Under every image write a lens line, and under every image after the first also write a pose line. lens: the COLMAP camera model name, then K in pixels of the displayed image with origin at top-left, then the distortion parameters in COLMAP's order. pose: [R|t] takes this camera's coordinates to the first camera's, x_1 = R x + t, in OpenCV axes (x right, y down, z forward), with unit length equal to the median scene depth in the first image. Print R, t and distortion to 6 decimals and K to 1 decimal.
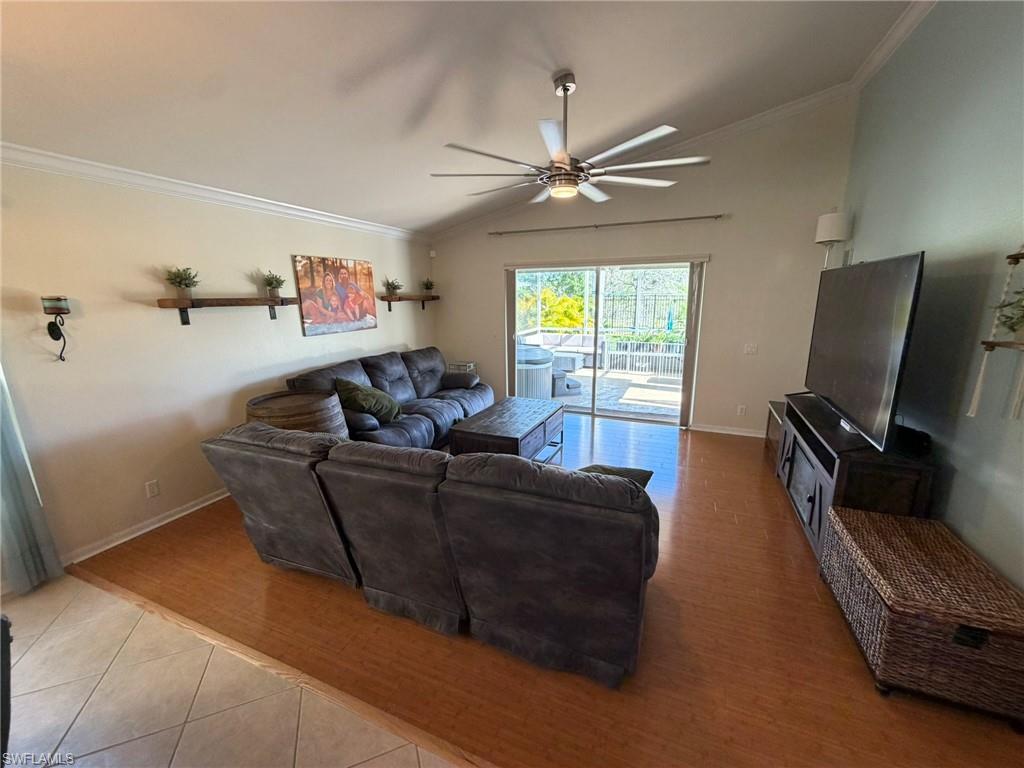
lens RADIAL K [[407.9, 0, 518.3], [0, 407.9, 382.4], [0, 0, 1]] dist [-0.000898, 0.000368]
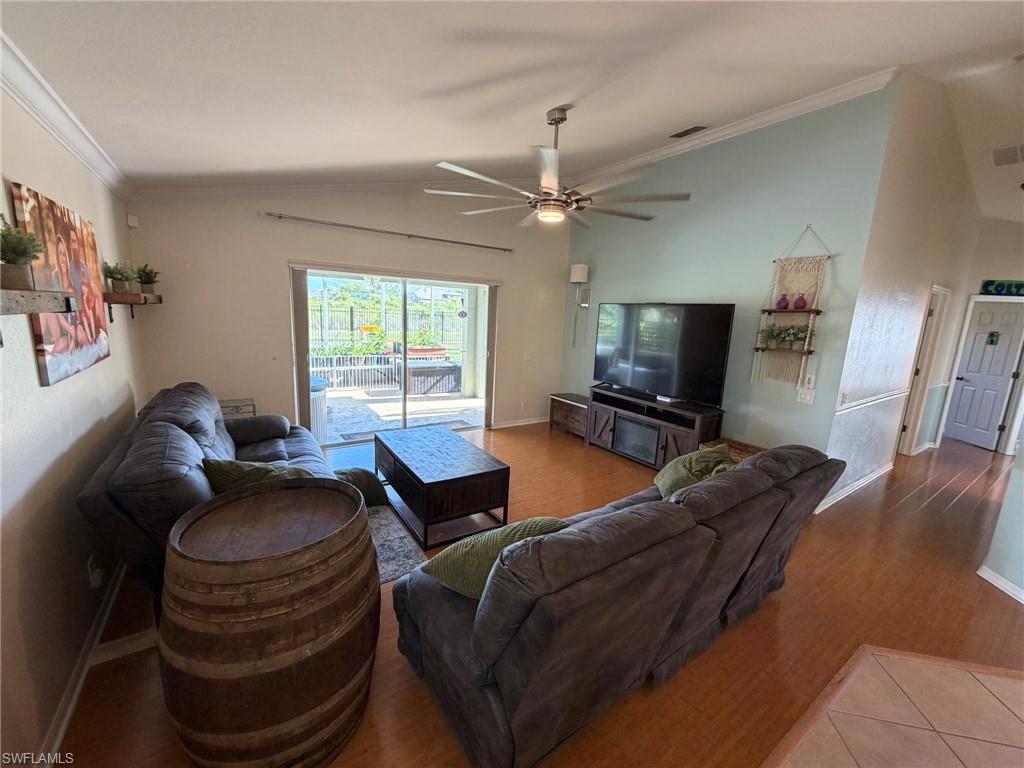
lens RADIAL K [[407.9, 0, 507.6], [0, 407.9, 384.0], [0, 0, 1]] dist [-0.000898, 0.000368]
pose [[0.534614, -0.111235, 0.837744, -0.528116], [0.125355, 0.990771, 0.051558, -0.066345], [-0.835748, 0.077452, 0.543624, 0.334556]]
